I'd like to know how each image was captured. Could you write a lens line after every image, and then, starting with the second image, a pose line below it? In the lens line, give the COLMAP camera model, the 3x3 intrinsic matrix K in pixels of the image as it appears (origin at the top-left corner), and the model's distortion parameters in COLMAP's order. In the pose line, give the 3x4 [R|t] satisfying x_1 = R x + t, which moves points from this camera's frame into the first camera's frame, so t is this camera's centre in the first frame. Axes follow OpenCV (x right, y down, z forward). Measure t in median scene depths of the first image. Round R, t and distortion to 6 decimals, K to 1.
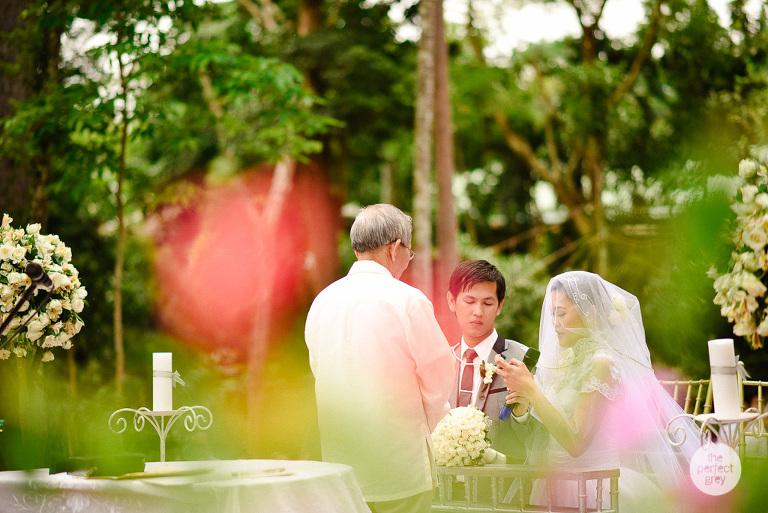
lens RADIAL K [[2005.2, 0, 384.9], [0, 2005.2, 256.2], [0, 0, 1]] dist [0.223088, 0.000000]
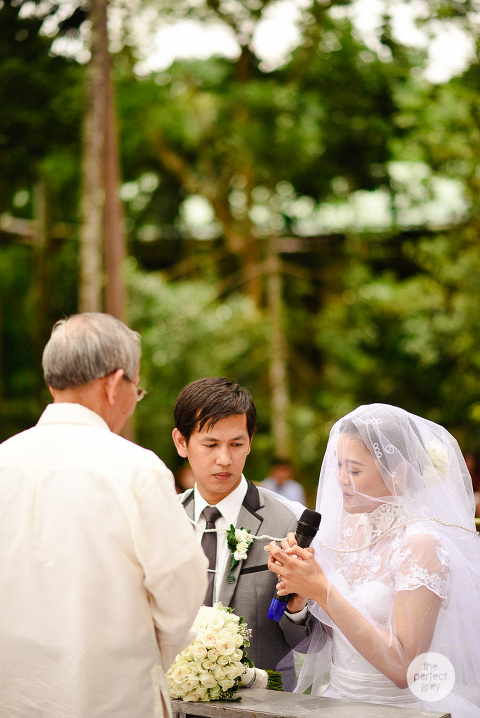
lens RADIAL K [[1874.6, 0, 238.7], [0, 1874.6, 358.3], [0, 0, 1]] dist [0.223088, 0.000000]
pose [[0.994154, 0.000868, 0.107967, -0.017141], [-0.006447, 0.998661, 0.051332, -0.037161], [-0.107777, -0.051728, 0.992828, 0.366142]]
